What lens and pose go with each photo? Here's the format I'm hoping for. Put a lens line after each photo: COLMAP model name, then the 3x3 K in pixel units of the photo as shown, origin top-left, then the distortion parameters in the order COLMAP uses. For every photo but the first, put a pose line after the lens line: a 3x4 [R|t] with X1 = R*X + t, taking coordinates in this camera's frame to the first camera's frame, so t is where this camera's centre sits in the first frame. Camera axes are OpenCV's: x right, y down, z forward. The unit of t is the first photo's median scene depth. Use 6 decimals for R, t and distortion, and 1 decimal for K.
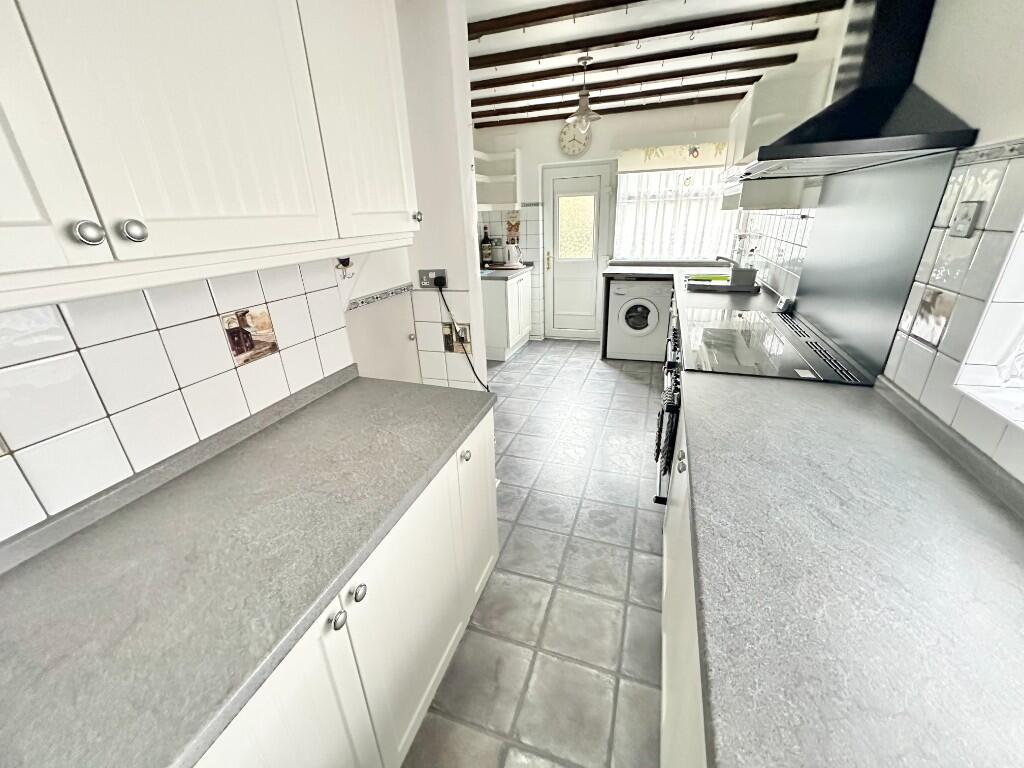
lens RADIAL K [[409.6, 0, 516.7], [0, 409.6, 364.5], [0, 0, 1]] dist [0.102868, 0.000015]
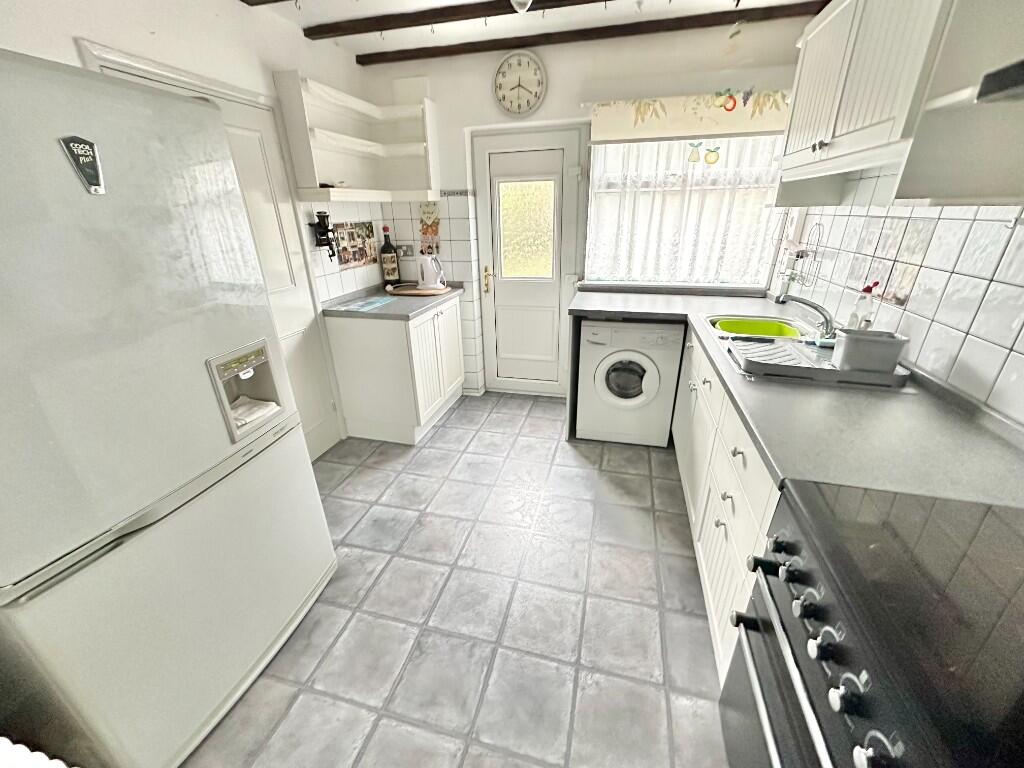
lens RADIAL K [[409.1, 0, 504.6], [0, 409.1, 382.1], [0, 0, 1]] dist [0.024808, -0.000044]
pose [[0.998136, -0.013350, 0.059551, 0.069488], [0.010613, 0.998883, 0.046046, -0.127777], [-0.060099, -0.045328, 0.997163, 0.366482]]
